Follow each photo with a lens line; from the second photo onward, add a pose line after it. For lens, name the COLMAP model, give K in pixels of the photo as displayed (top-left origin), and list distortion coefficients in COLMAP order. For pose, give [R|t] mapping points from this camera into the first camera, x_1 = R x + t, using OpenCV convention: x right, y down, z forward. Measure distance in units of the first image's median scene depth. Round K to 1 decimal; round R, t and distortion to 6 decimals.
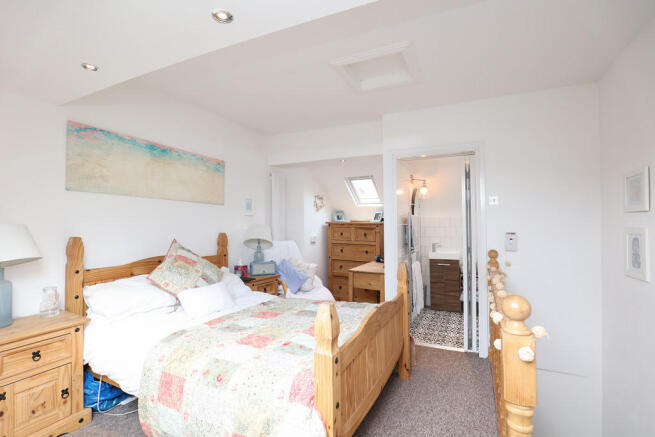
lens RADIAL K [[303.2, 0, 323.0], [0, 303.2, 218.8], [0, 0, 1]] dist [0.000047, 0.000084]
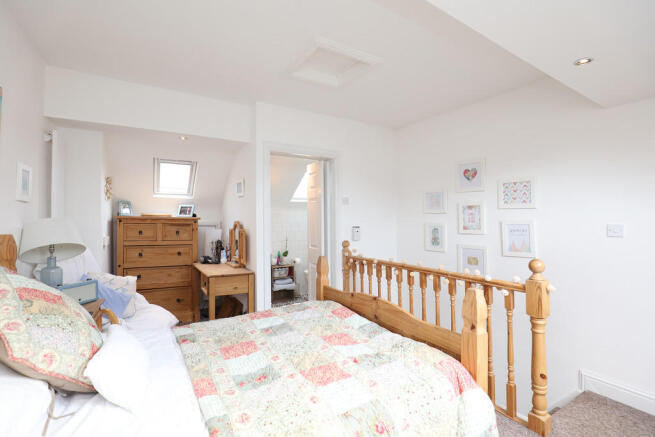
lens RADIAL K [[303.2, 0, 323.0], [0, 303.2, 218.8], [0, 0, 1]] dist [0.000047, 0.000084]
pose [[0.556268, 0.007130, 0.830972, -0.415488], [-0.018407, 0.999824, 0.003743, 0.007416], [-0.830799, -0.017378, 0.556302, 0.289168]]
